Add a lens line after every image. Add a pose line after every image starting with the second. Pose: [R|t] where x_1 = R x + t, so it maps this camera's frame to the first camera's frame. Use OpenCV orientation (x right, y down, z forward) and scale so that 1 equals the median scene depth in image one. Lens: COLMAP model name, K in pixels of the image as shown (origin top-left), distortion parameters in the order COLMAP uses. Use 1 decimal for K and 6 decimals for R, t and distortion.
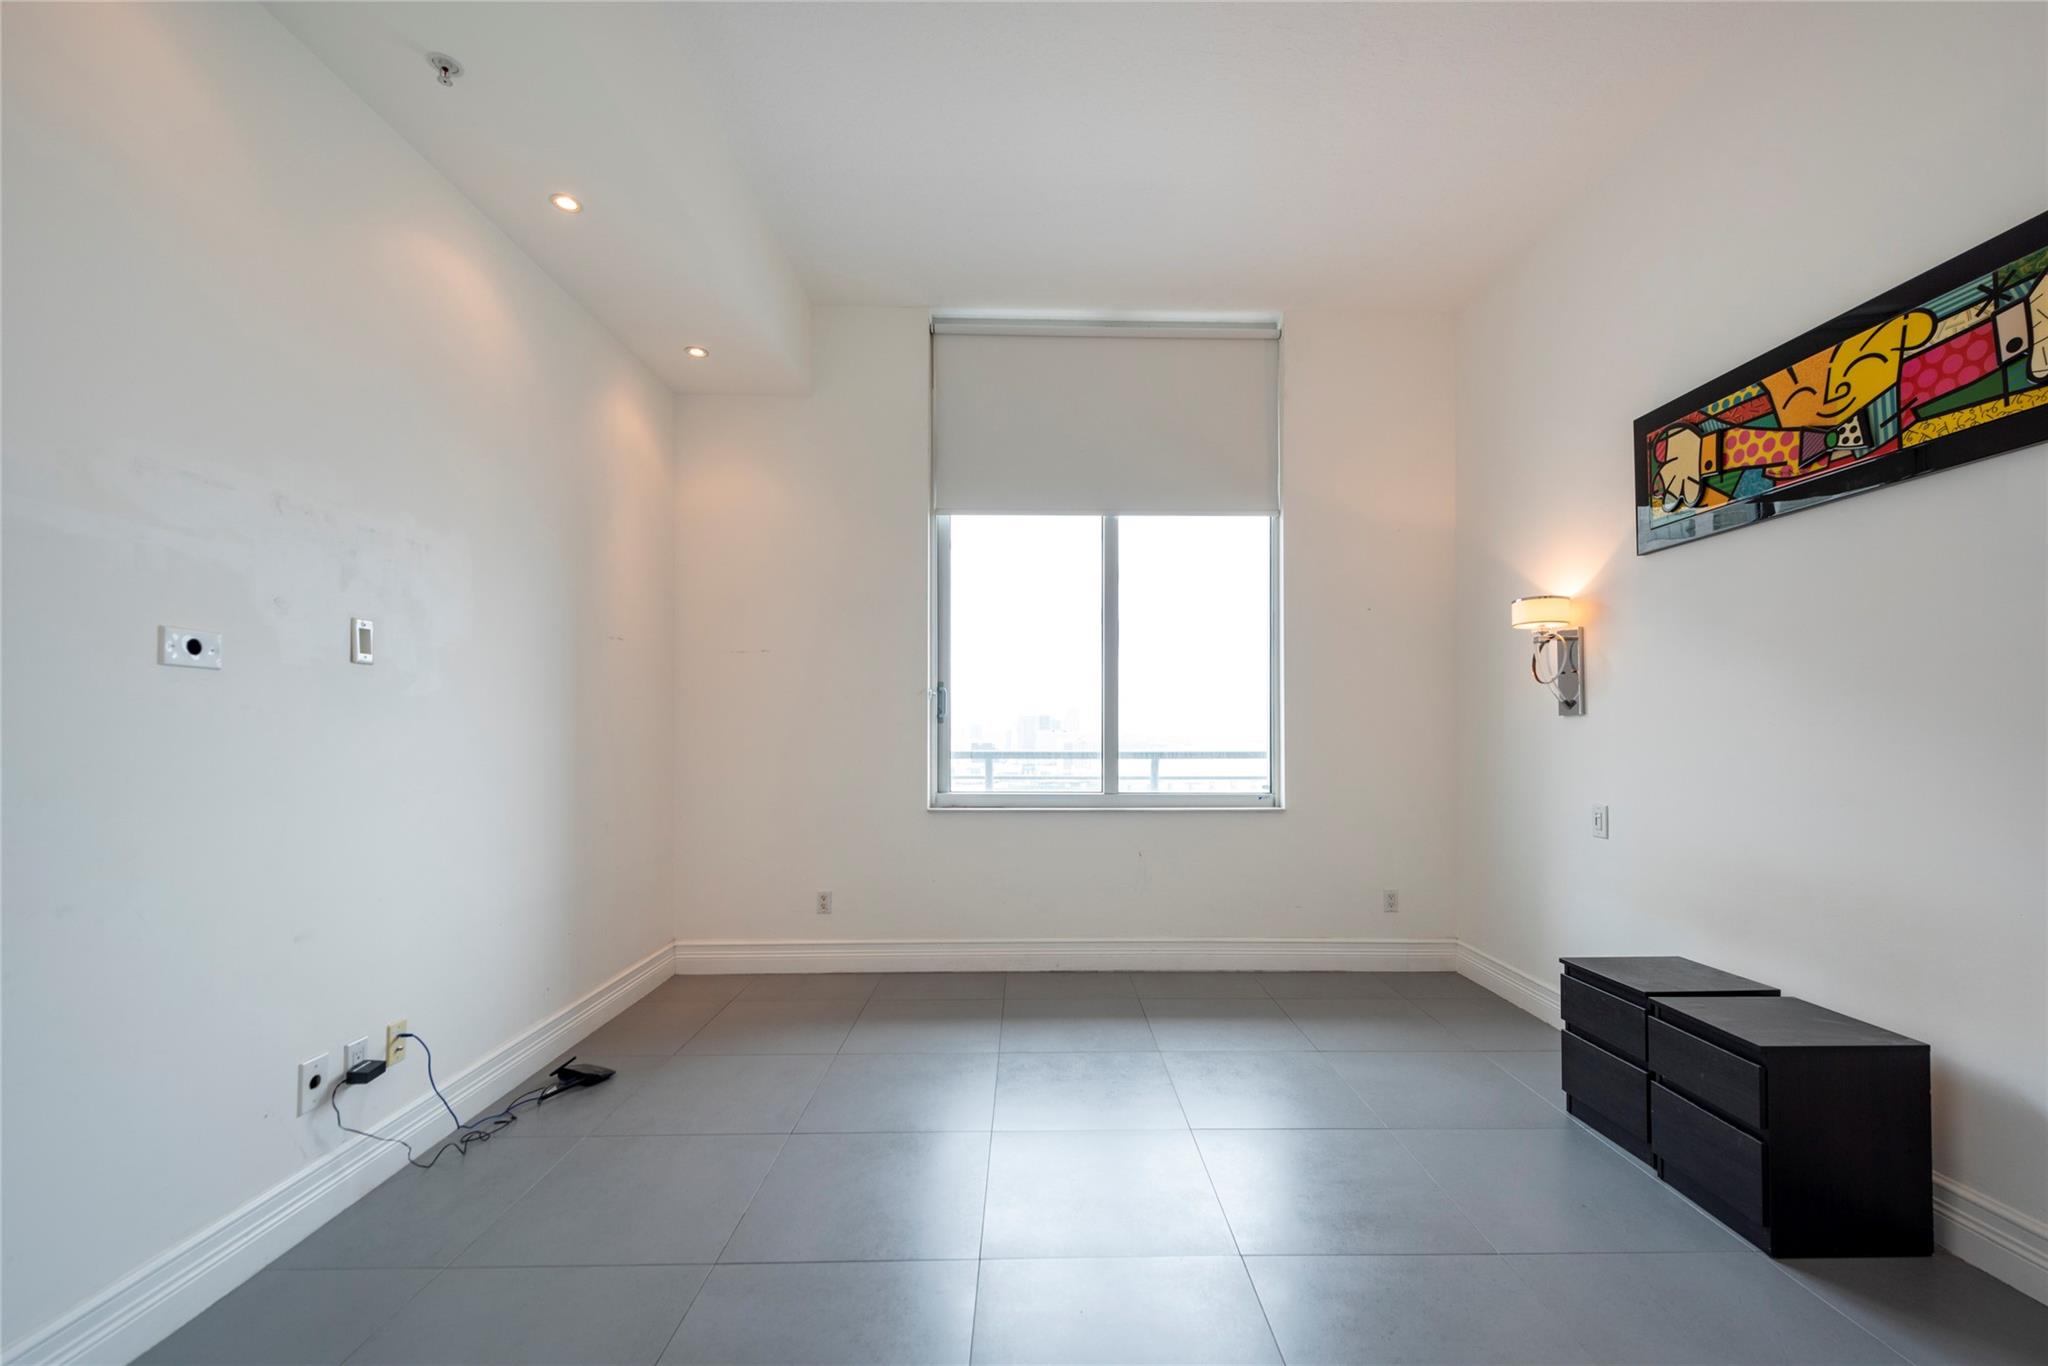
lens RADIAL K [[864.3, 0, 972.5], [0, 864.3, 702.5], [0, 0, 1]] dist [0.003162, -0.002298]
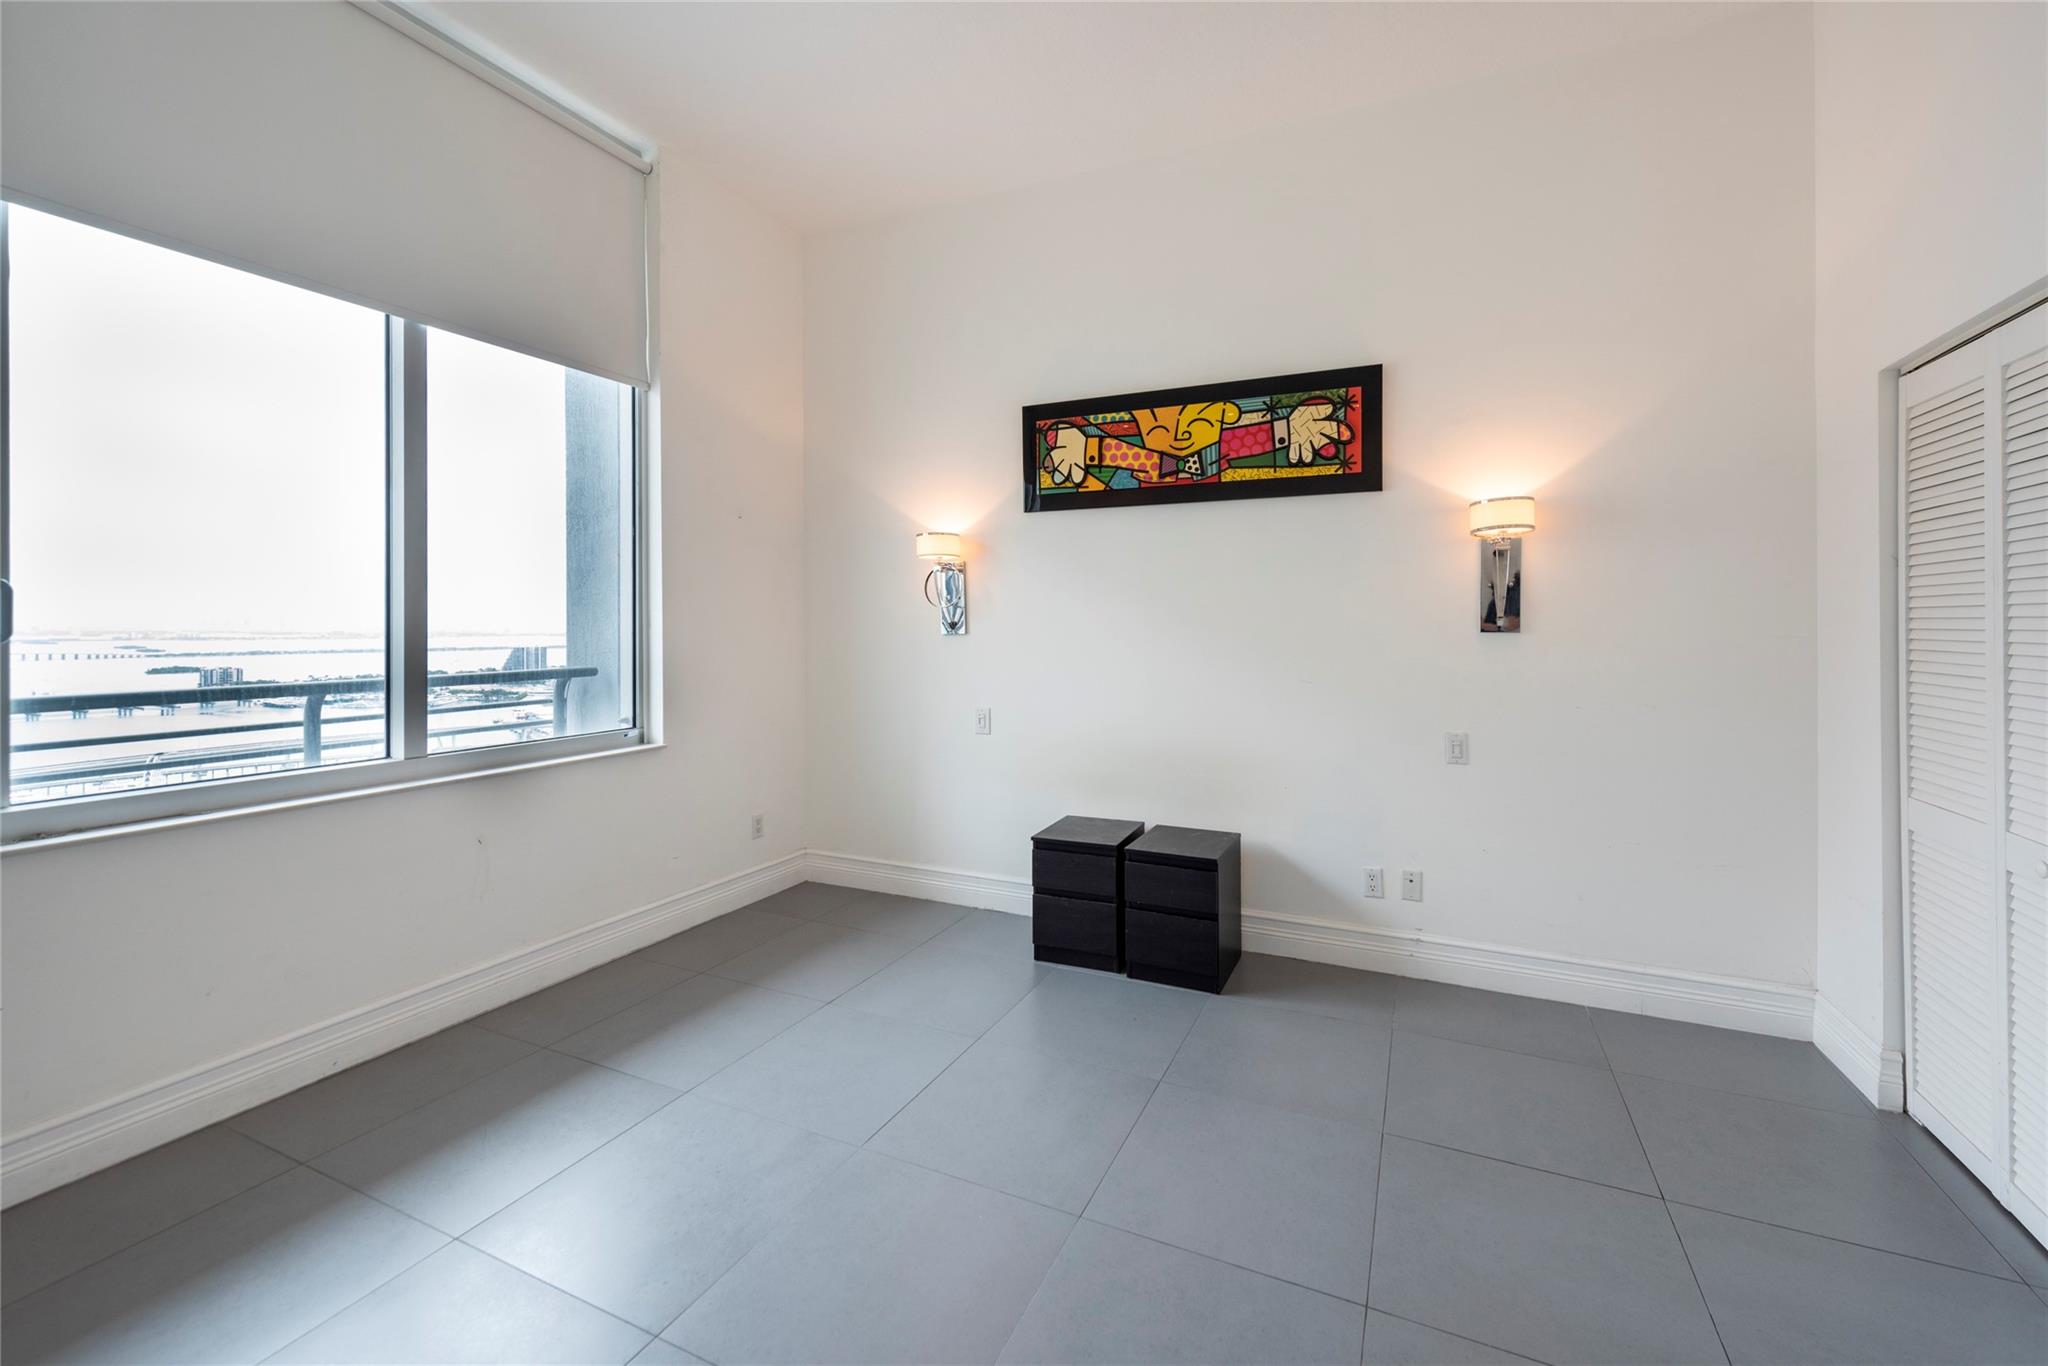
lens RADIAL K [[864.3, 0, 1094.7], [0, 864.3, 607.8], [0, 0, 1]] dist [0.003162, -0.002298]
pose [[0.339687, 0.016006, 0.940403, -0.497578], [-0.028695, 0.999566, -0.006648, -0.027333], [-0.940101, -0.024727, 0.339998, 0.564910]]
